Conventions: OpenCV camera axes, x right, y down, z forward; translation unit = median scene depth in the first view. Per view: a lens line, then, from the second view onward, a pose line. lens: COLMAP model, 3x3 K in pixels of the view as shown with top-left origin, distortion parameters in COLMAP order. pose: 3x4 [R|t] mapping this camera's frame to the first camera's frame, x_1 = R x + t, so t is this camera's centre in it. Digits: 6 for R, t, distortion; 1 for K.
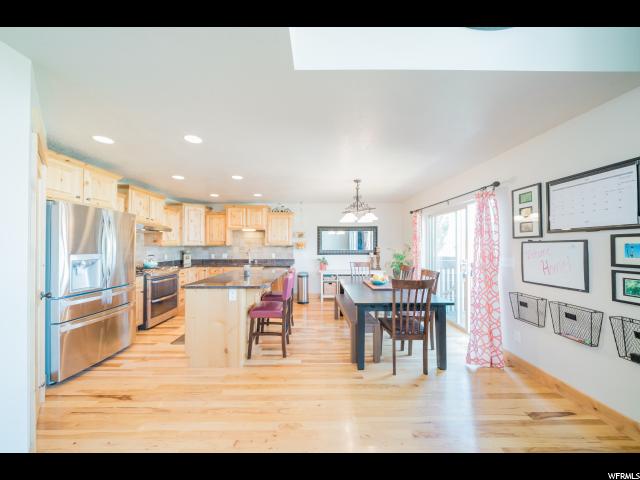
lens RADIAL K [[212.5, 0, 316.6], [0, 212.5, 242.6], [0, 0, 1]] dist [-0.000120, -0.000053]
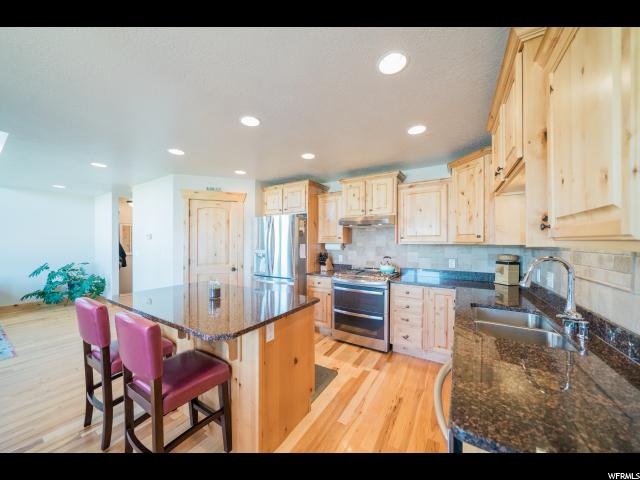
lens RADIAL K [[227.5, 0, 320.0], [0, 227.5, 240.0], [0, 0, 1]] dist [-0.008584, 0.000044]
pose [[-0.524832, -0.003077, -0.851200, 0.031884], [0.012082, 0.999866, -0.011064, 0.007133], [0.851120, -0.016091, -0.524725, 1.321368]]
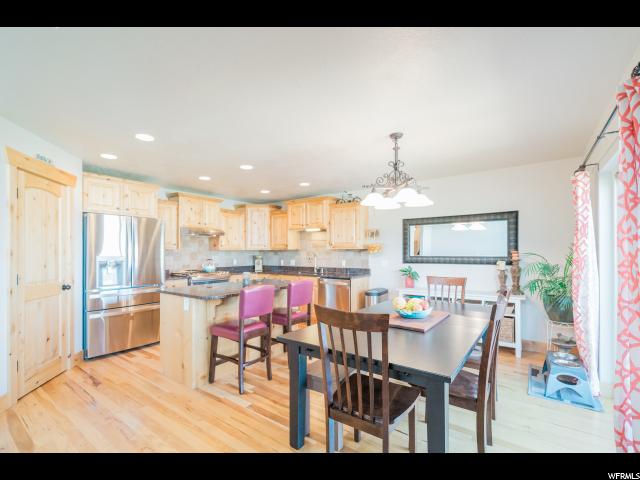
lens RADIAL K [[283.3, 0, 324.9], [0, 283.3, 249.7], [0, 0, 1]] dist [0.001437, 0.000130]
pose [[0.813612, -0.008470, -0.581346, 0.479698], [0.012331, 0.999920, 0.002689, 0.017770], [0.581277, -0.009357, 0.813652, 0.247026]]
